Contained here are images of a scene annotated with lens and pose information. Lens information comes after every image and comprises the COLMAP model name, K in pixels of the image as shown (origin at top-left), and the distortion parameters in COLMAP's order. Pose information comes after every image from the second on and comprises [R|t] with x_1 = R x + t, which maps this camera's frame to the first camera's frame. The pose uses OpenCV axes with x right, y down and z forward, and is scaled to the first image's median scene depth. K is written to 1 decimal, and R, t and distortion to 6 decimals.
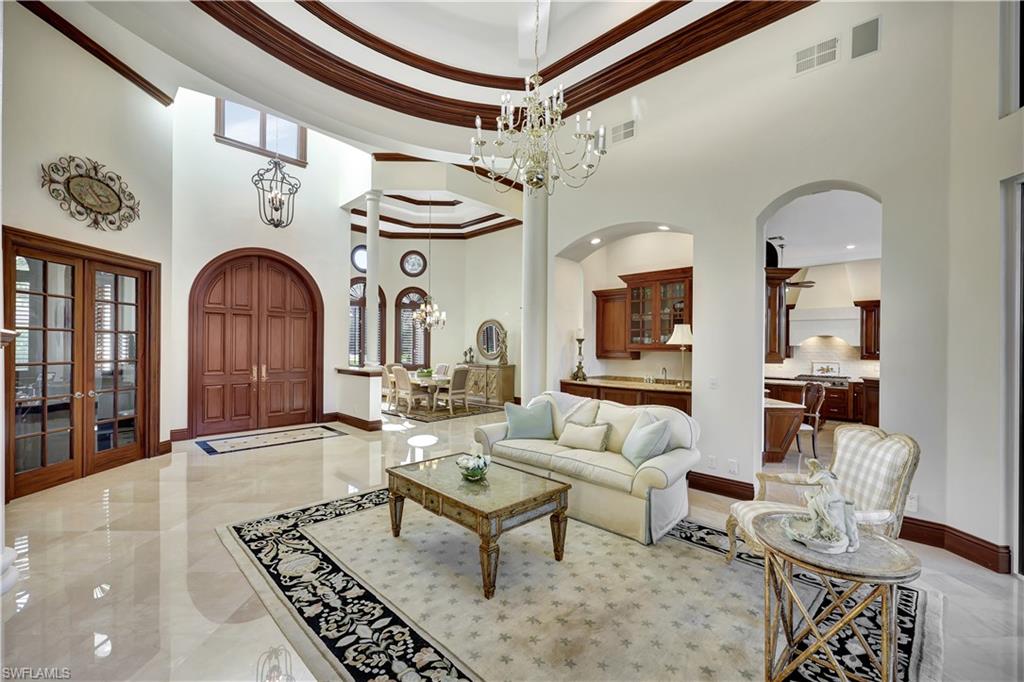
lens RADIAL K [[413.4, 0, 506.3], [0, 413.4, 340.1], [0, 0, 1]] dist [-0.003177, 0.000113]
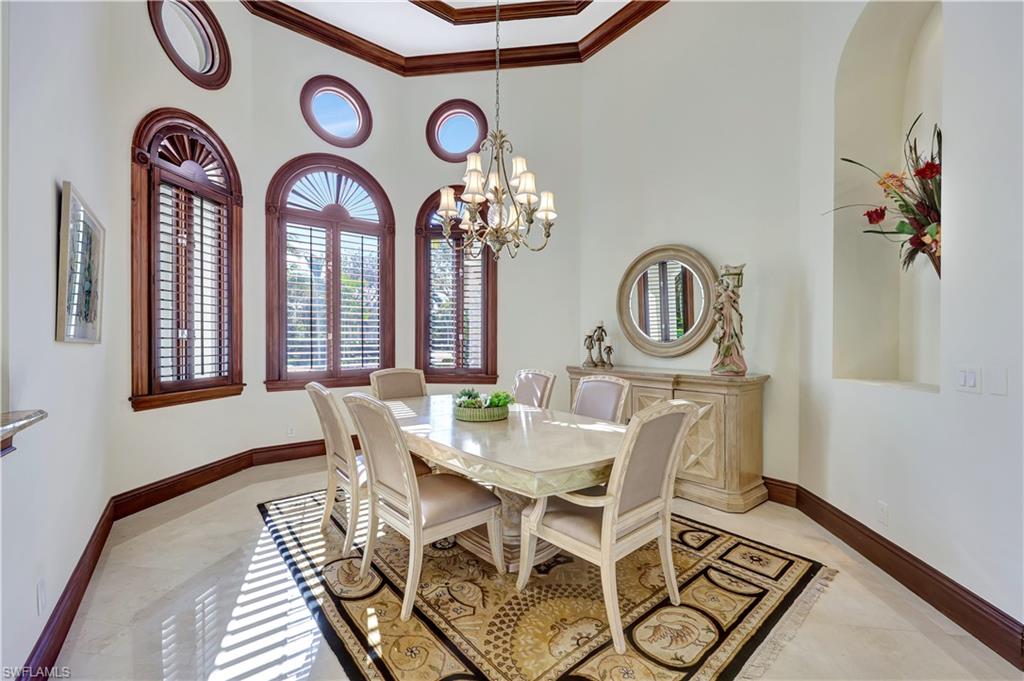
lens RADIAL K [[413.4, 0, 506.3], [0, 413.4, 339.6], [0, 0, 1]] dist [-0.003177, 0.000113]
pose [[0.989168, -0.002705, -0.146766, -0.118048], [0.005516, 0.999809, 0.018752, 0.023259], [0.146687, -0.019358, 0.988993, 0.611996]]
